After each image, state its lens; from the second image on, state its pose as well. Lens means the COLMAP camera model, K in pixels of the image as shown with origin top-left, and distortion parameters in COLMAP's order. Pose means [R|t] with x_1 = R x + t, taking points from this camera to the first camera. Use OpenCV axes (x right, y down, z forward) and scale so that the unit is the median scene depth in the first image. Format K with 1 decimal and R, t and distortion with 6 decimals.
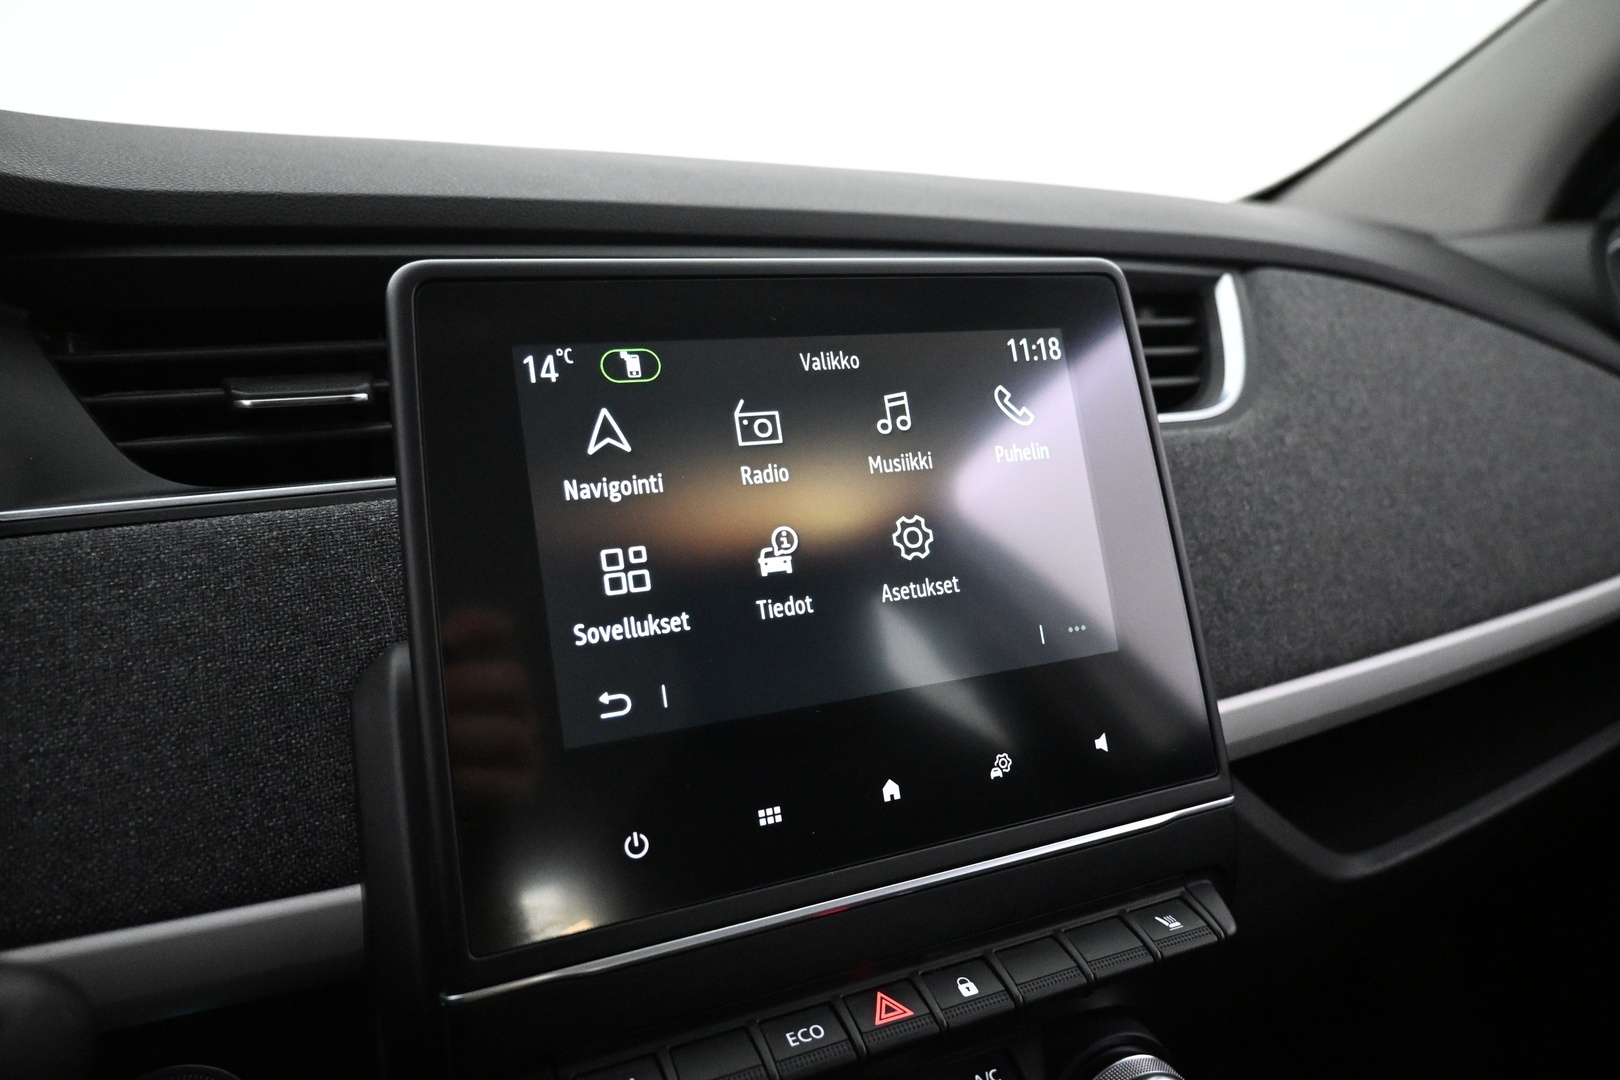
lens RADIAL K [[1072.8, 0, 810.0], [0, 1072.8, 540.0], [0, 0, 1]] dist [-0.001127, -0.001243]
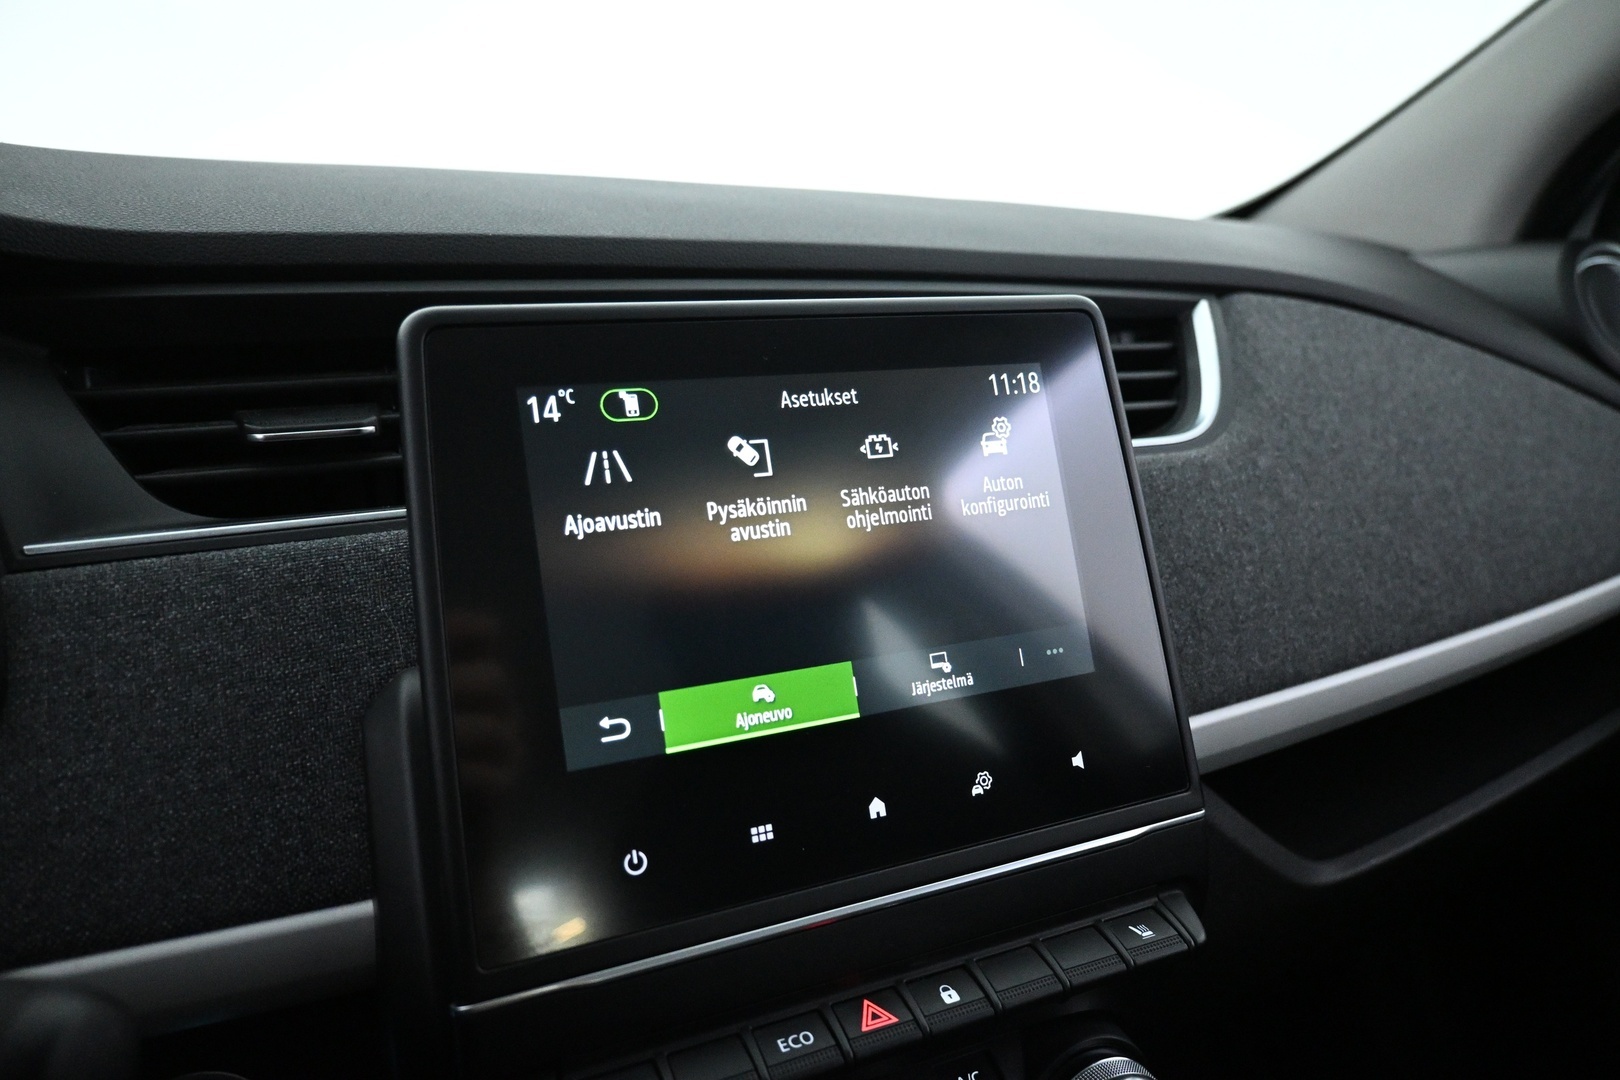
lens RADIAL K [[1072.8, 0, 810.0], [0, 1072.8, 540.0], [0, 0, 1]] dist [-0.001127, -0.001243]
pose [[0.999962, -0.000312, 0.008656, 0.000681], [0.000290, 0.999997, 0.002461, -0.030428], [-0.008656, -0.002459, 0.999960, -0.048268]]
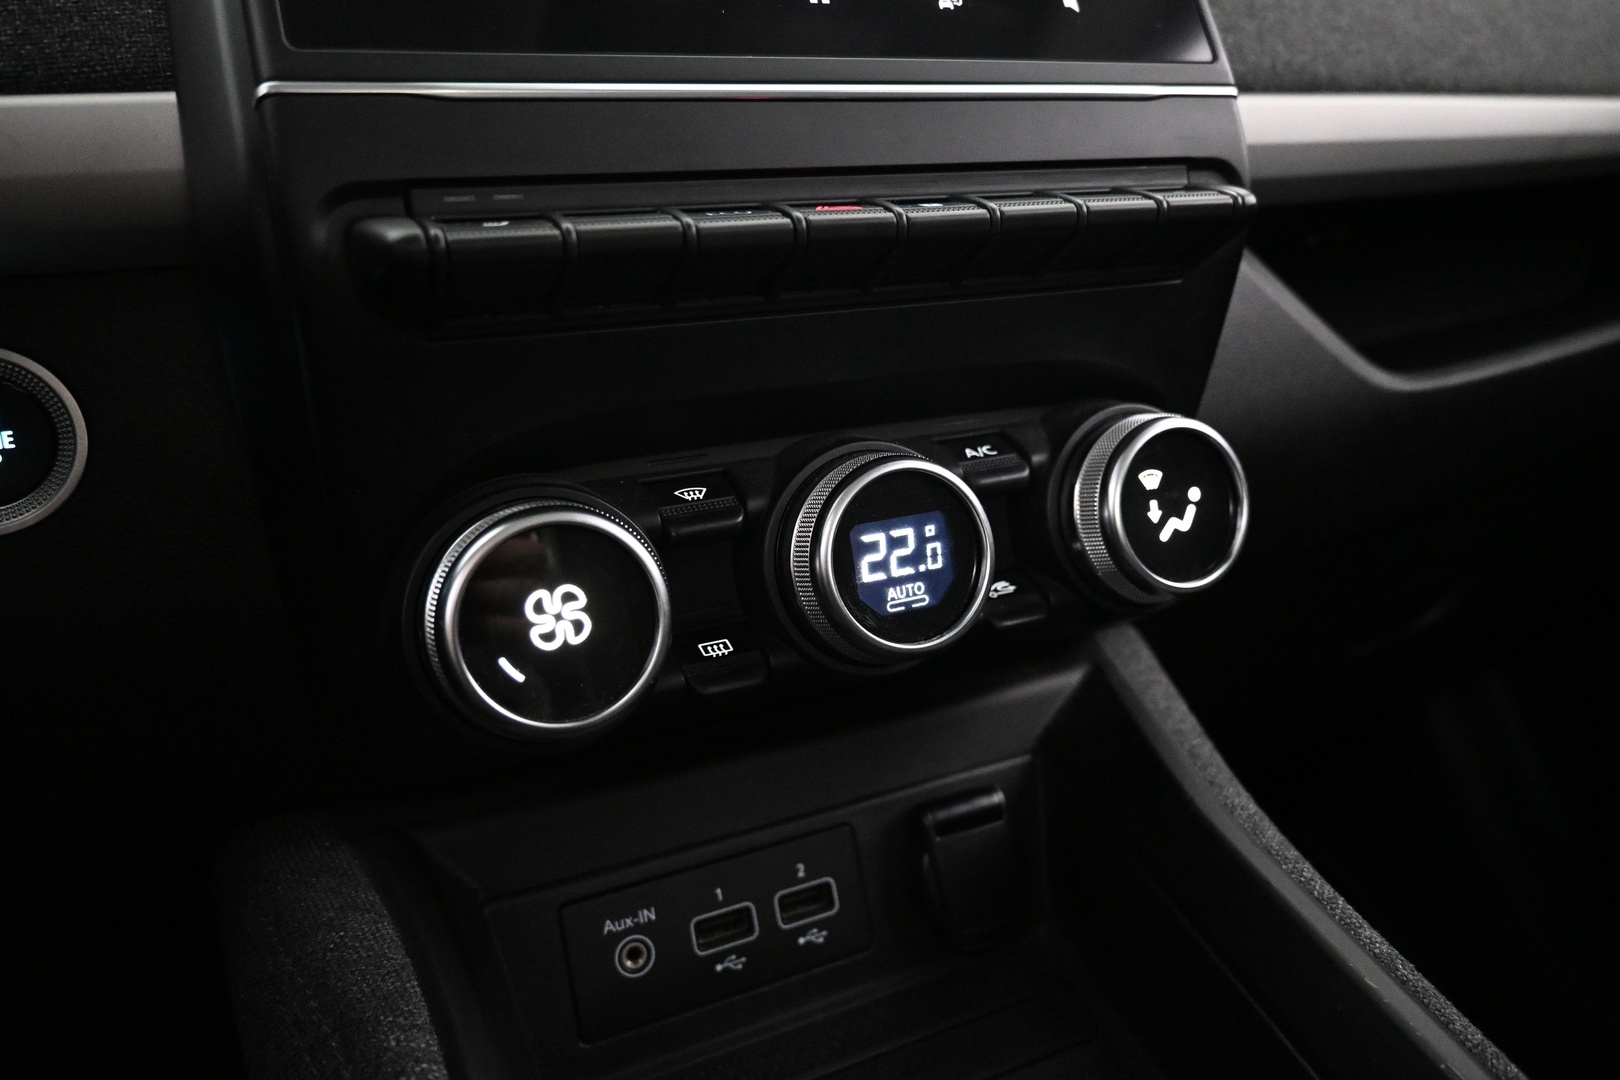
lens RADIAL K [[1072.8, 0, 810.0], [0, 1072.8, 540.0], [0, 0, 1]] dist [-0.001127, -0.001243]
pose [[0.995991, -0.089107, -0.007902, 0.036951], [0.088490, 0.994329, -0.058983, 0.672519], [0.013113, 0.058047, 0.998228, 0.182820]]
